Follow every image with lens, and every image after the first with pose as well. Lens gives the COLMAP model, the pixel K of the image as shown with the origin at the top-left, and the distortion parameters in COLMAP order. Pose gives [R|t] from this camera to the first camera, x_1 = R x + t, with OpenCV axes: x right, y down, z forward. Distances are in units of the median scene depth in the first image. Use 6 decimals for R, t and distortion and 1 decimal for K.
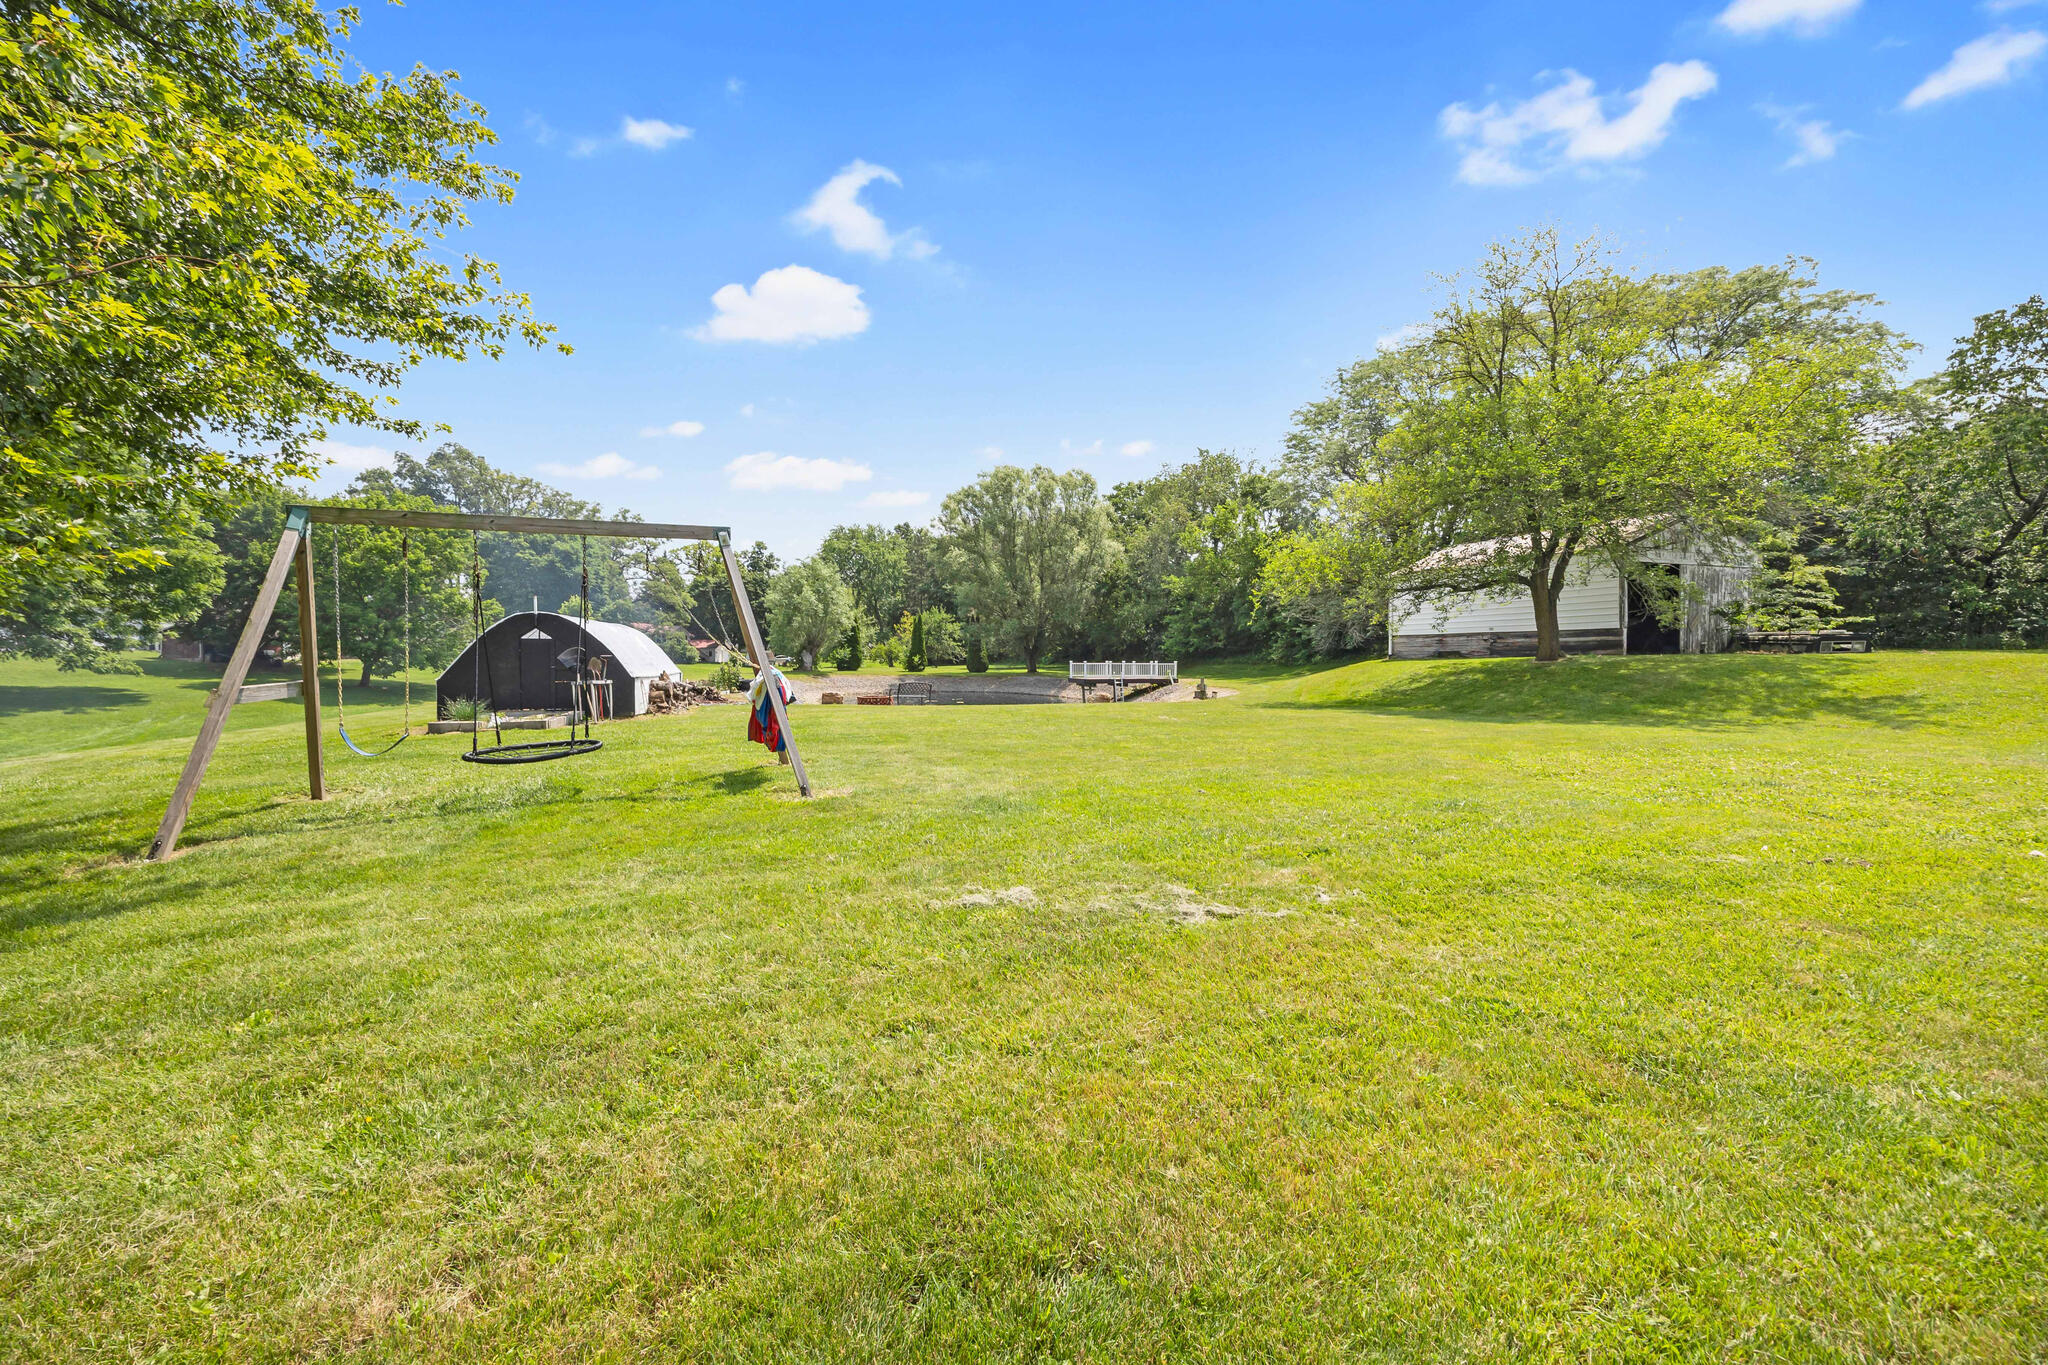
lens RADIAL K [[777.5, 0, 1007.5], [0, 777.5, 690.1], [0, 0, 1]] dist [-0.000309, -0.000094]
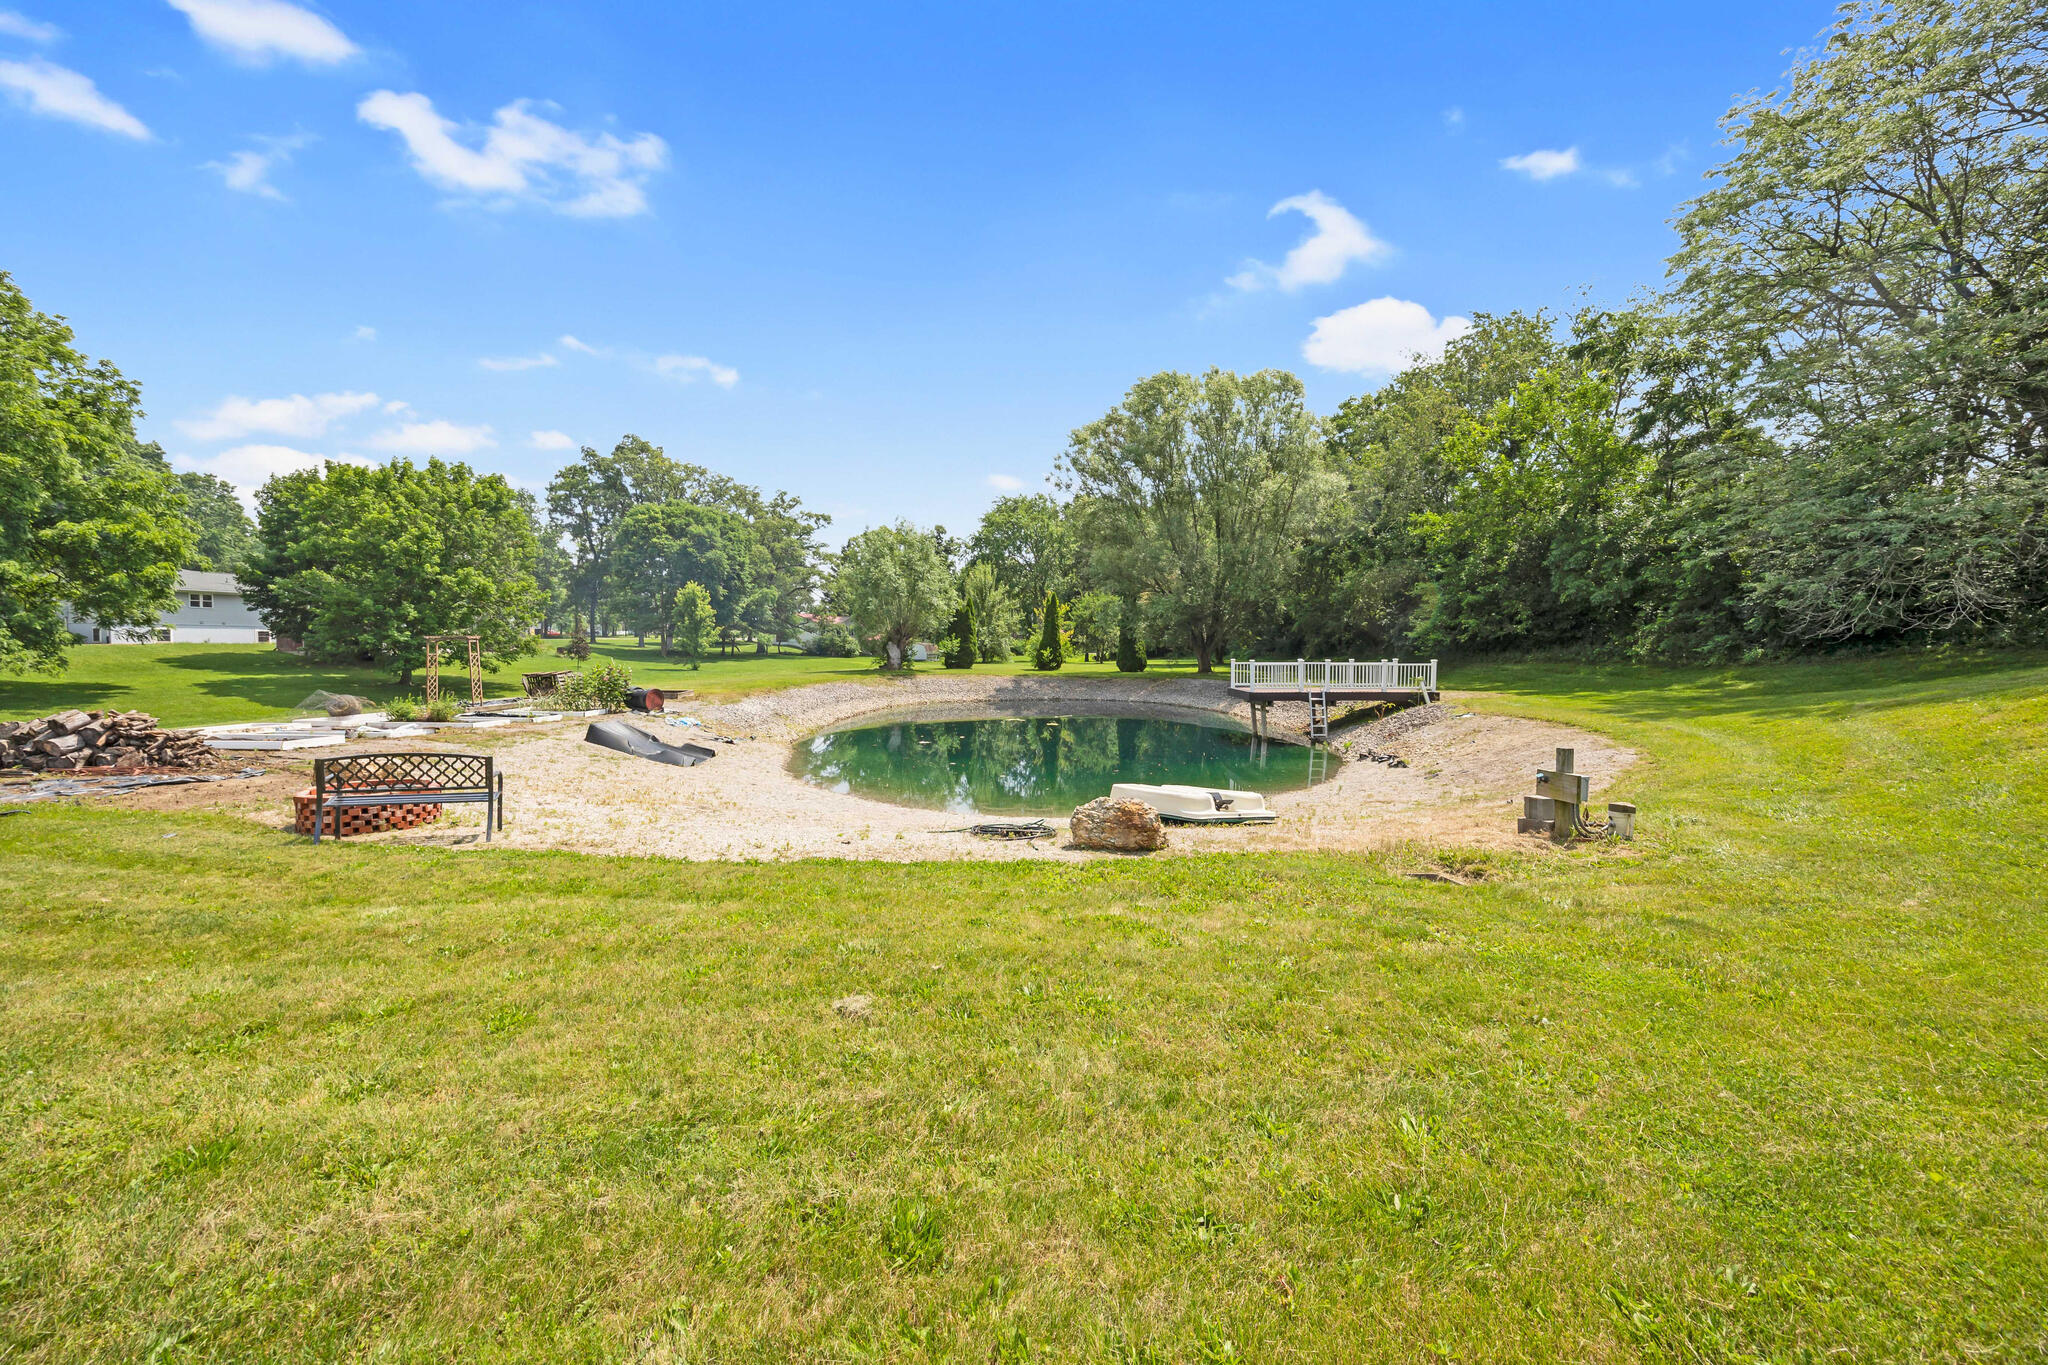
lens RADIAL K [[793.0, 0, 1020.7], [0, 793.0, 672.5], [0, 0, 1]] dist [0.022356, -0.000015]
pose [[0.965246, 0.005935, -0.261277, 0.061658], [-0.009200, 0.999894, -0.011276, -0.013724], [0.261183, 0.013288, 0.965198, 0.286438]]
